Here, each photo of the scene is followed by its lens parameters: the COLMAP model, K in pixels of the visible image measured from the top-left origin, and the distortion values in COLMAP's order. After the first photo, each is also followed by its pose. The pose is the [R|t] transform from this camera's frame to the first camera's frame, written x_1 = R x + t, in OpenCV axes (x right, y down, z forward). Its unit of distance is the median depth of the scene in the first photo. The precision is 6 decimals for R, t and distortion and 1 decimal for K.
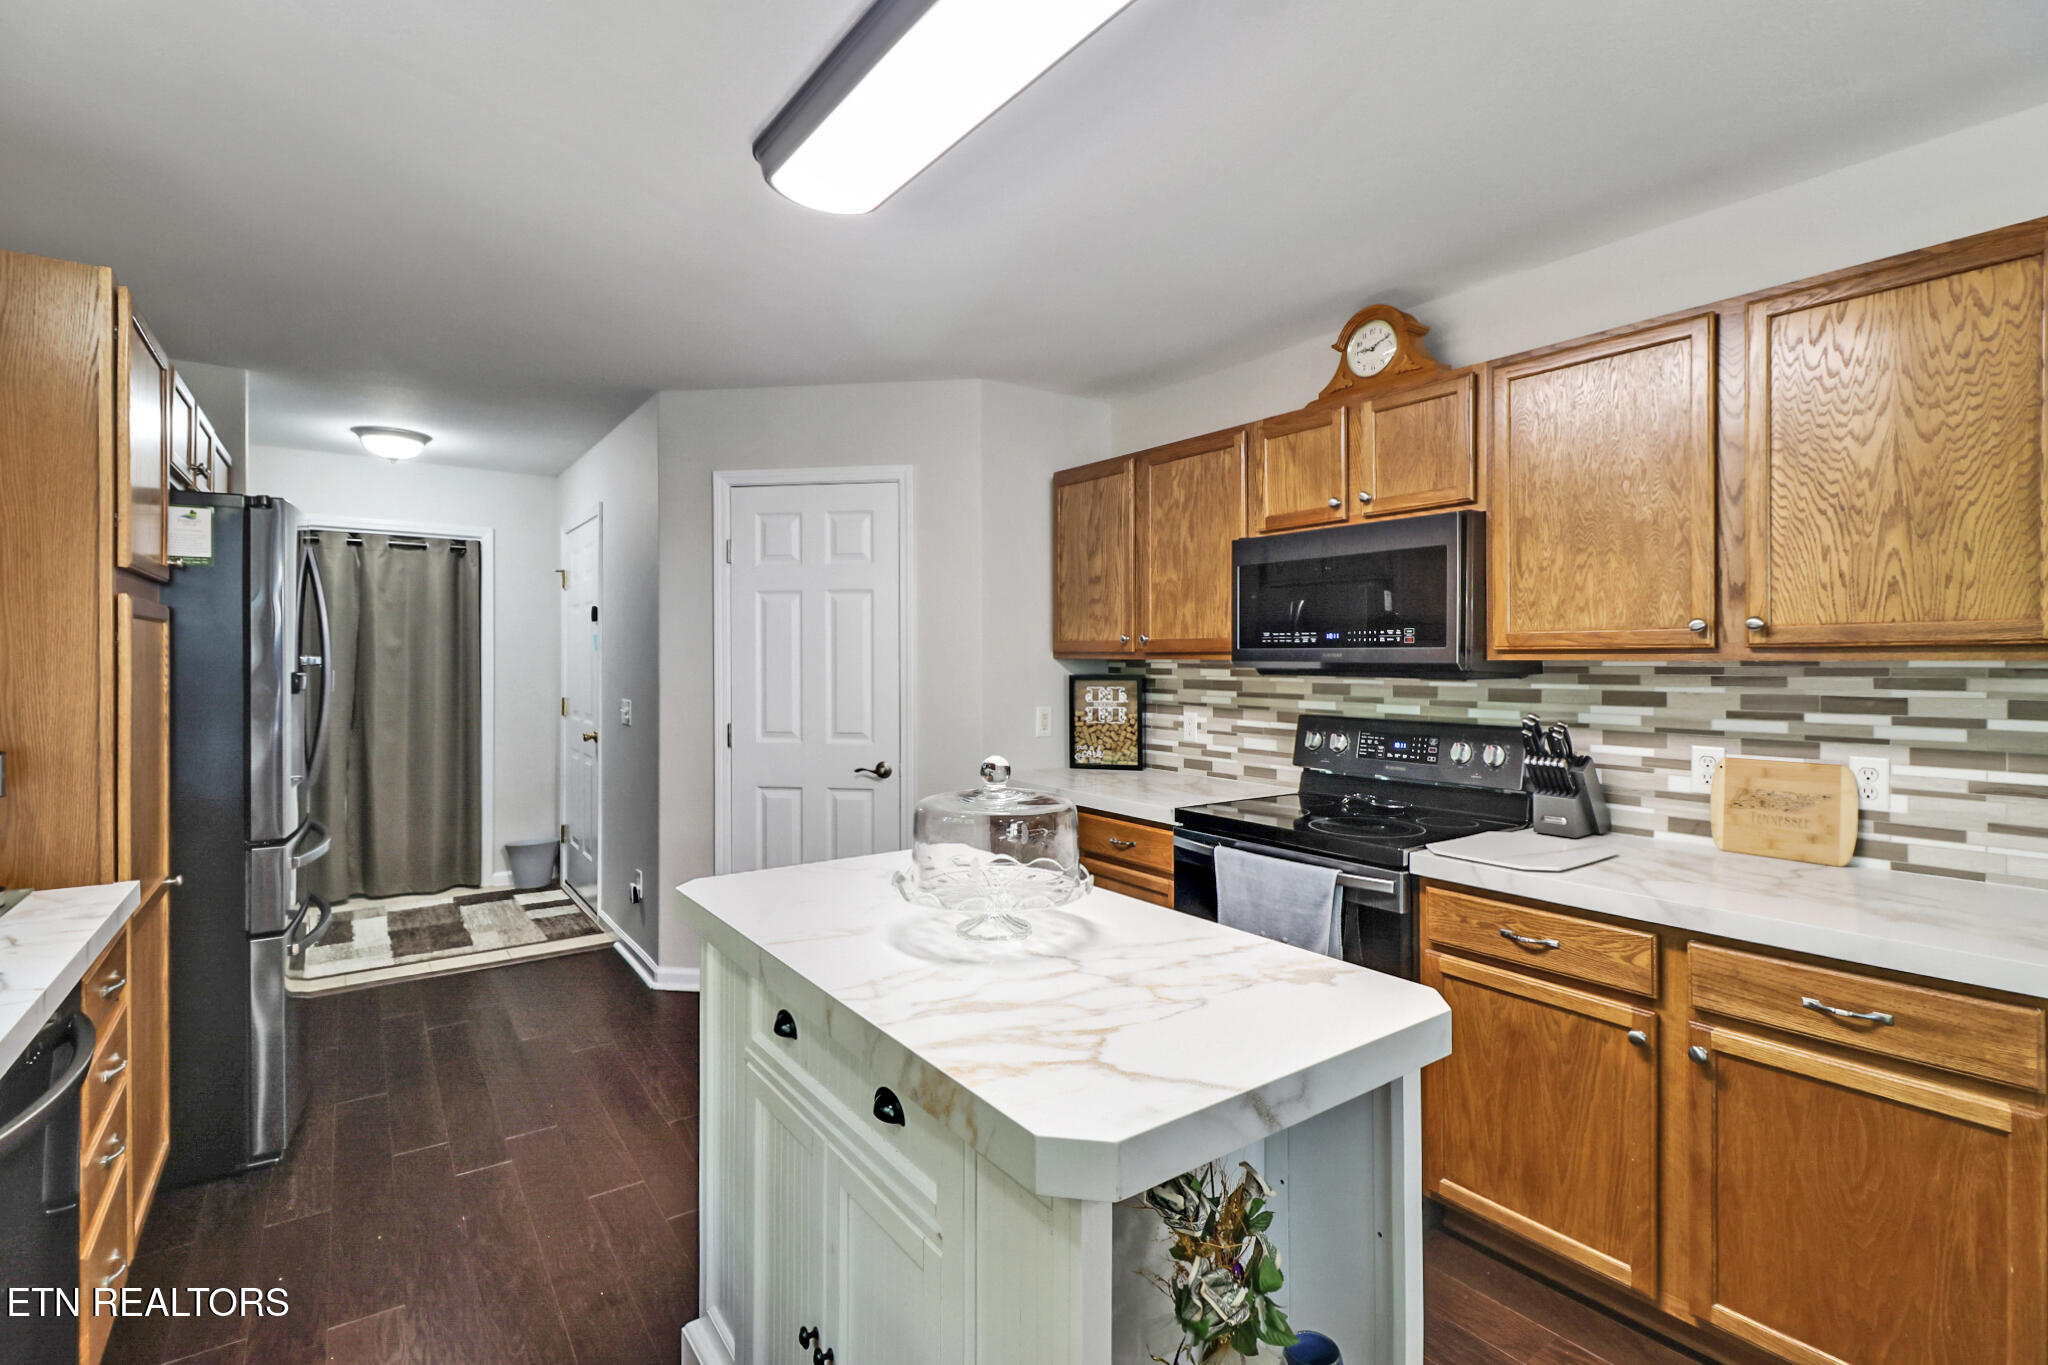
lens RADIAL K [[977.7, 0, 1013.4], [0, 977.7, 641.5], [0, 0, 1]] dist [0.022371, -0.019319]
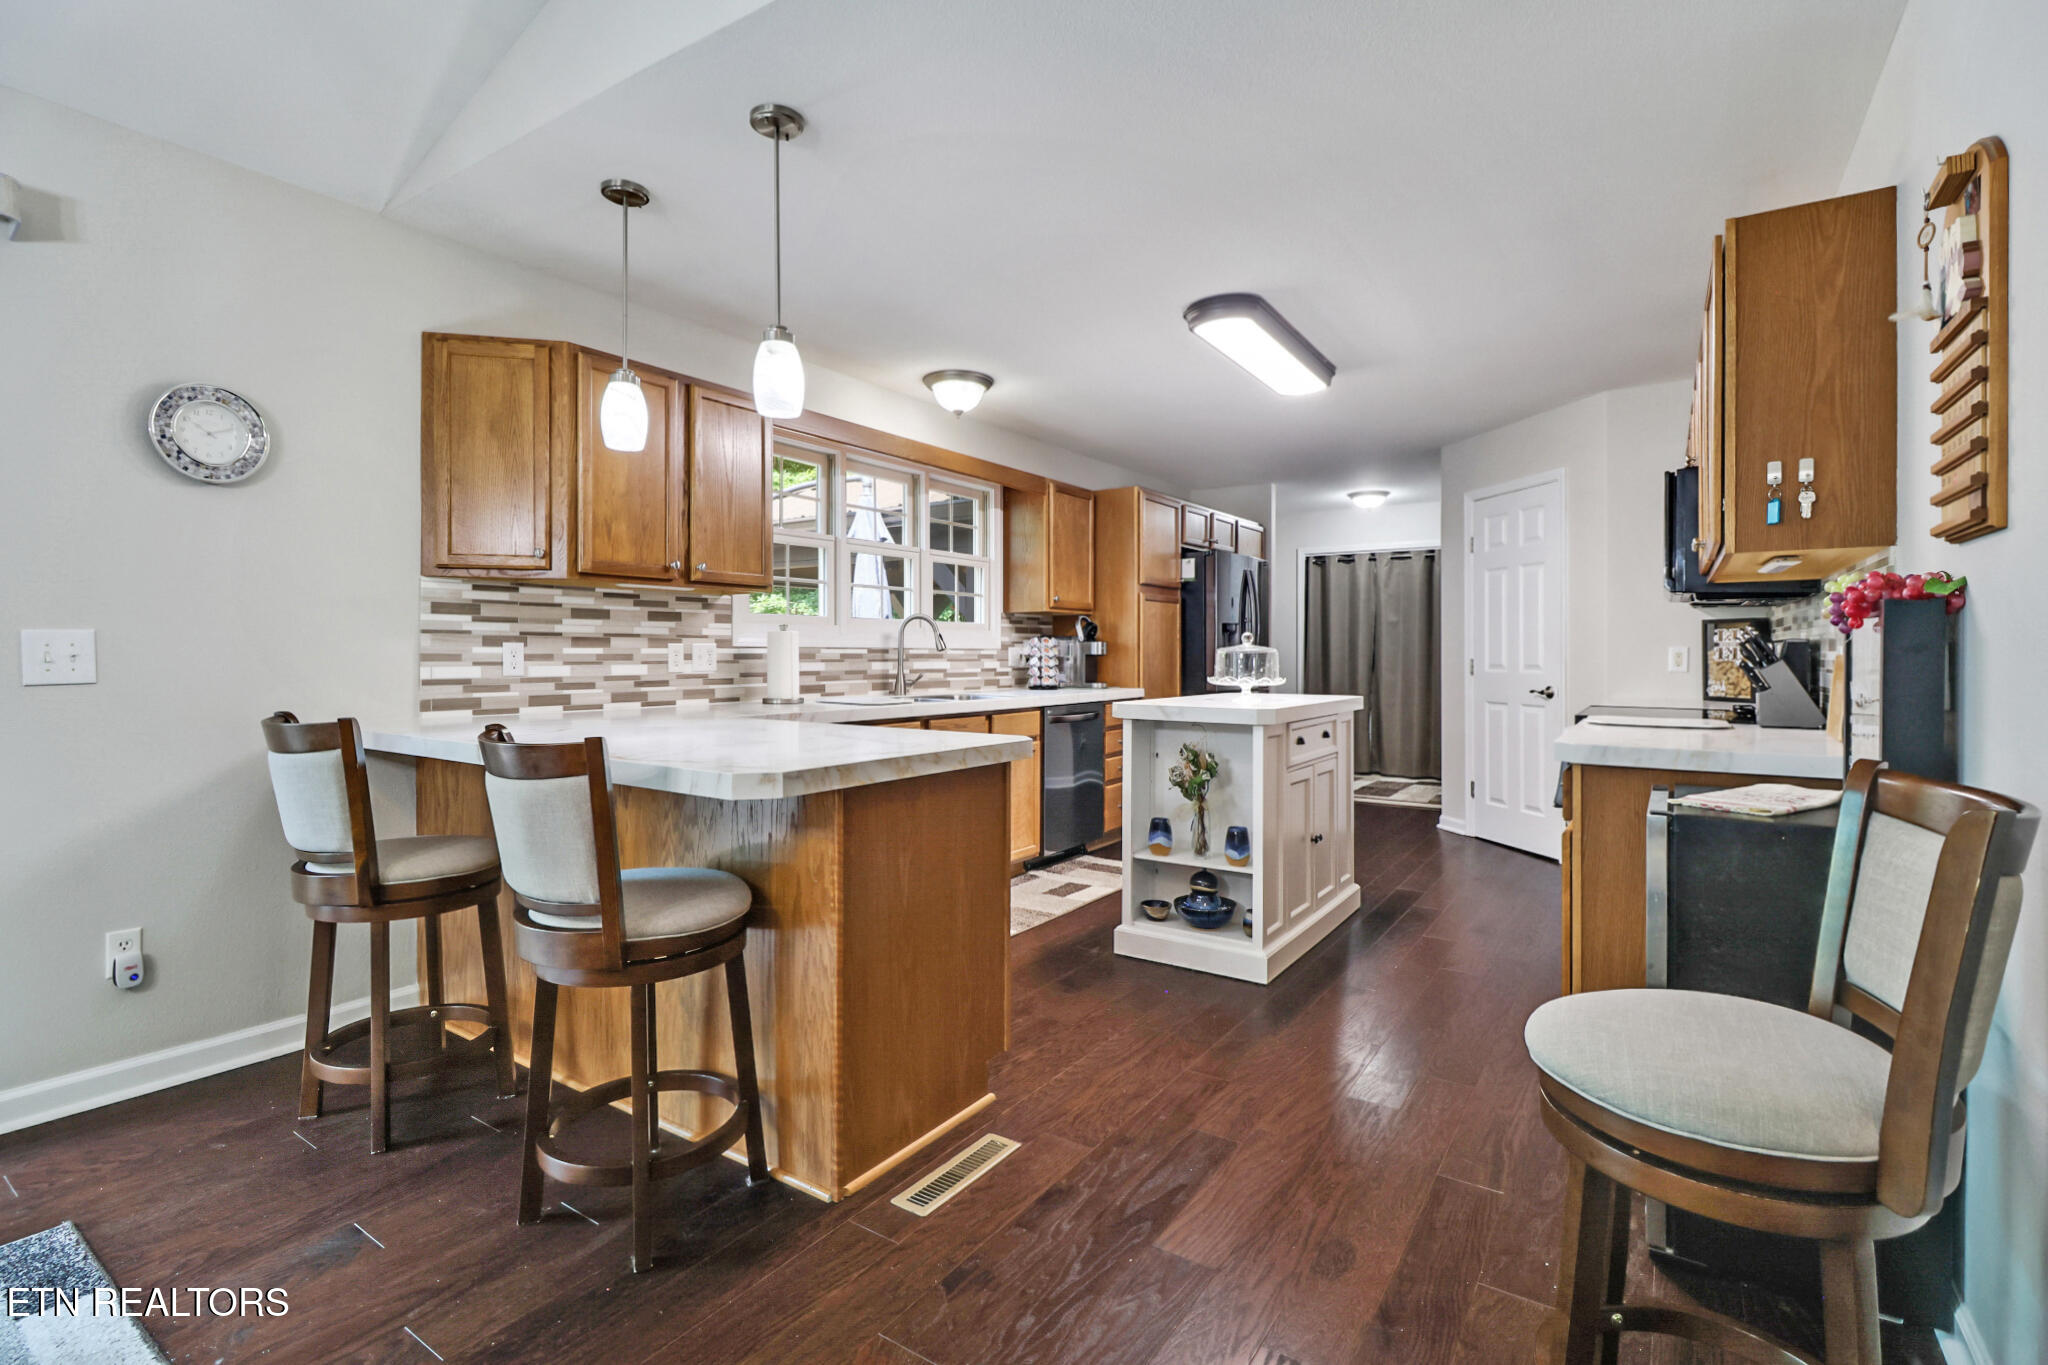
lens RADIAL K [[956.5, 0, 1031.2], [0, 956.5, 652.3], [0, 0, 1]] dist [0.019946, -0.017987]
pose [[0.382420, 0.000791, -0.923988, 0.980121], [0.012037, 0.999911, 0.005838, 0.065758], [0.923910, -0.013354, 0.382376, -0.246237]]
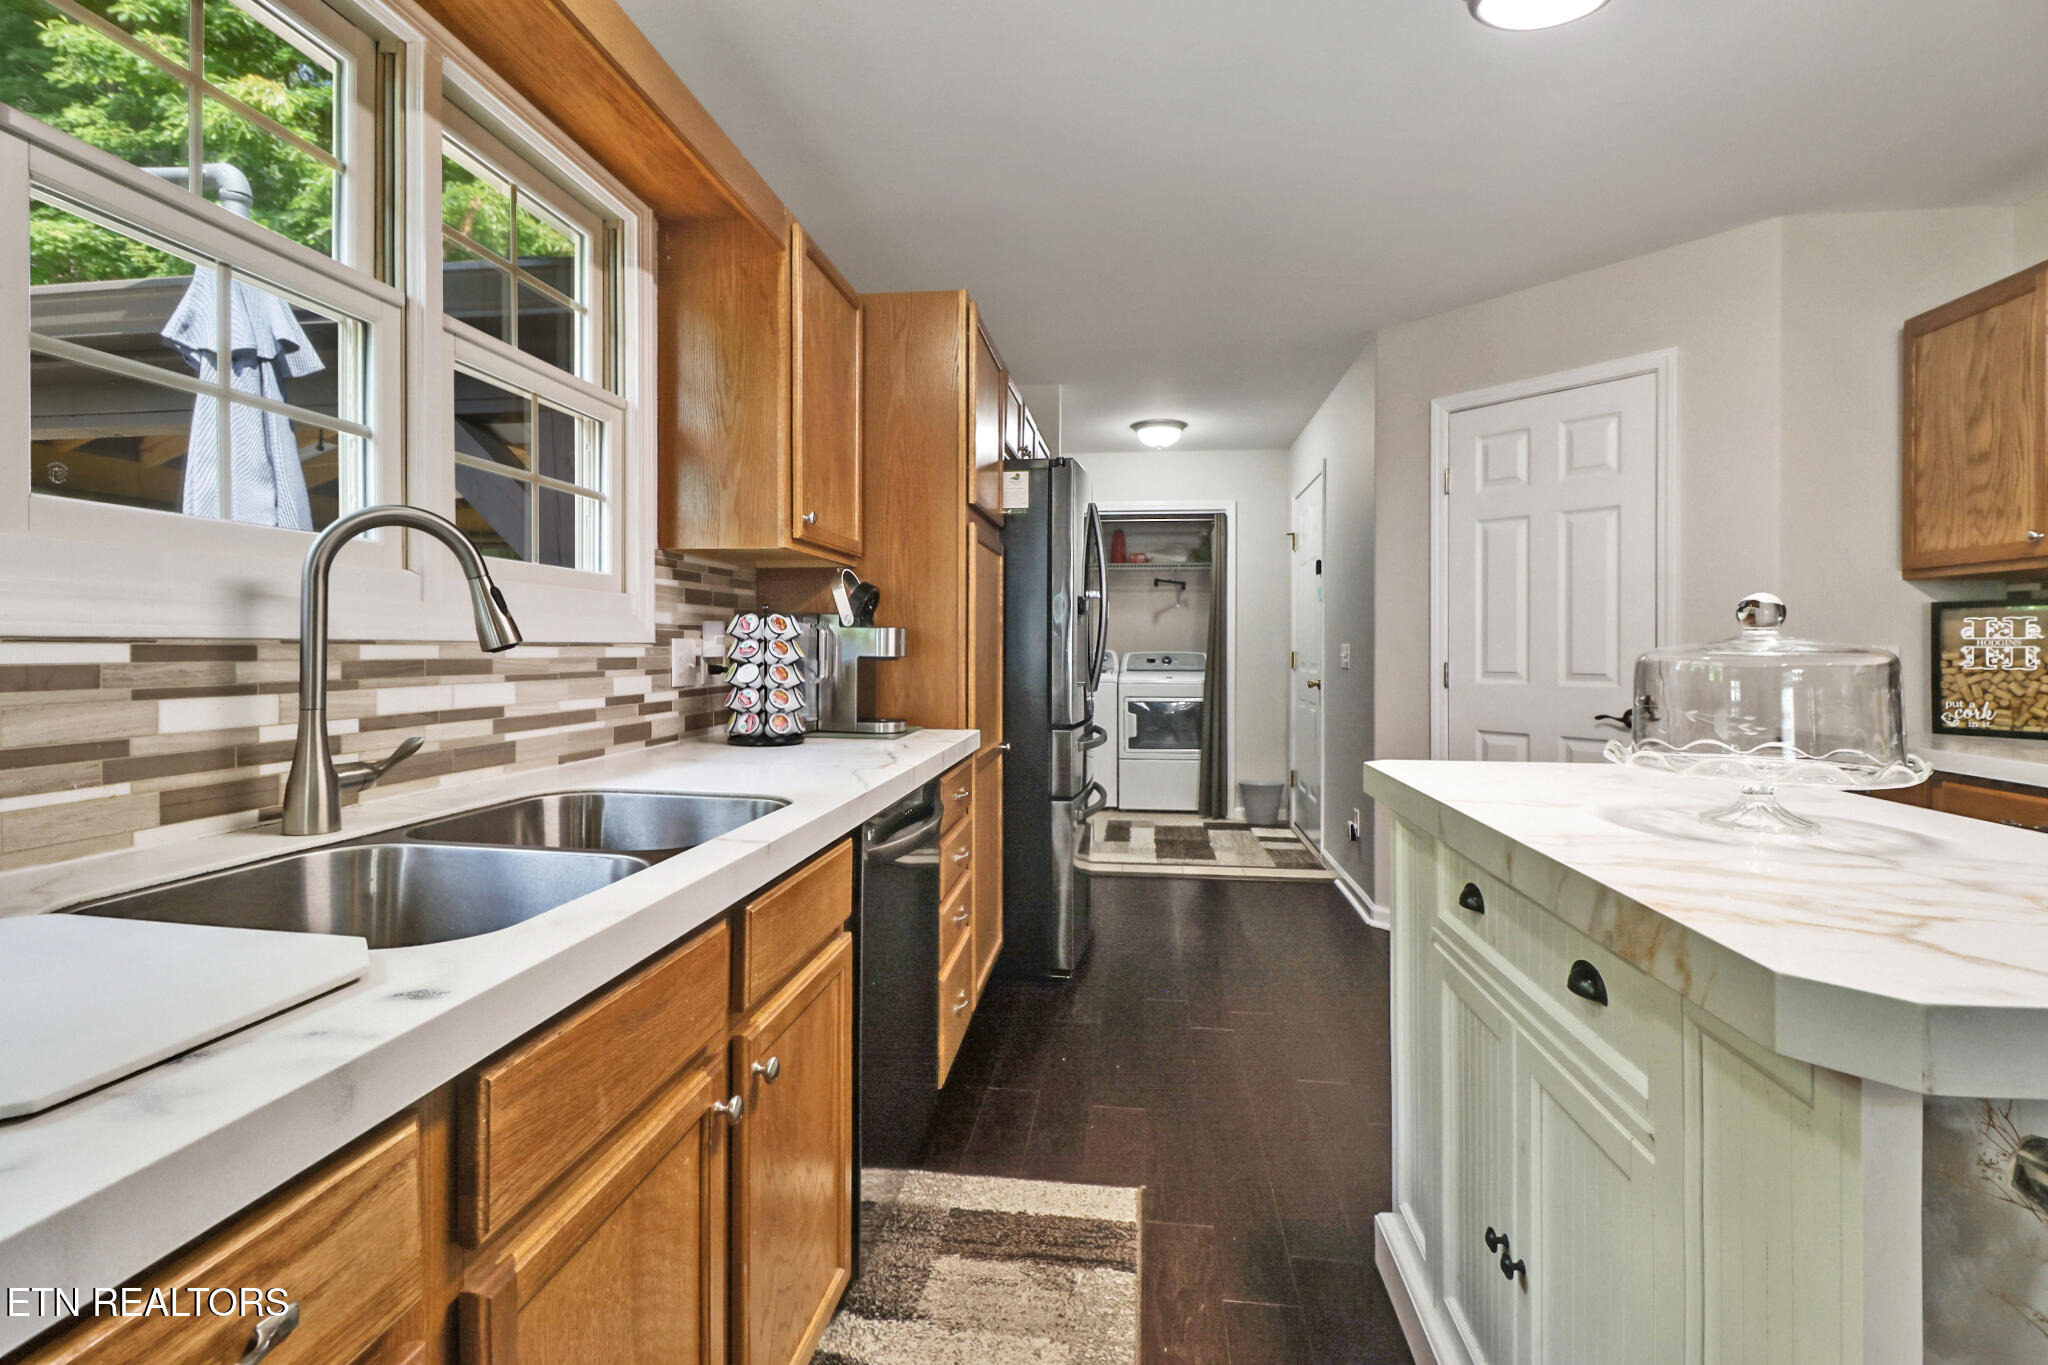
lens RADIAL K [[956.5, 0, 1031.2], [0, 956.5, 652.3], [0, 0, 1]] dist [0.019946, -0.017987]
pose [[0.758174, 0.010977, -0.651960, 0.016941], [0.001298, 0.999831, 0.018344, 0.063872], [0.652051, -0.014754, 0.758031, 0.024096]]
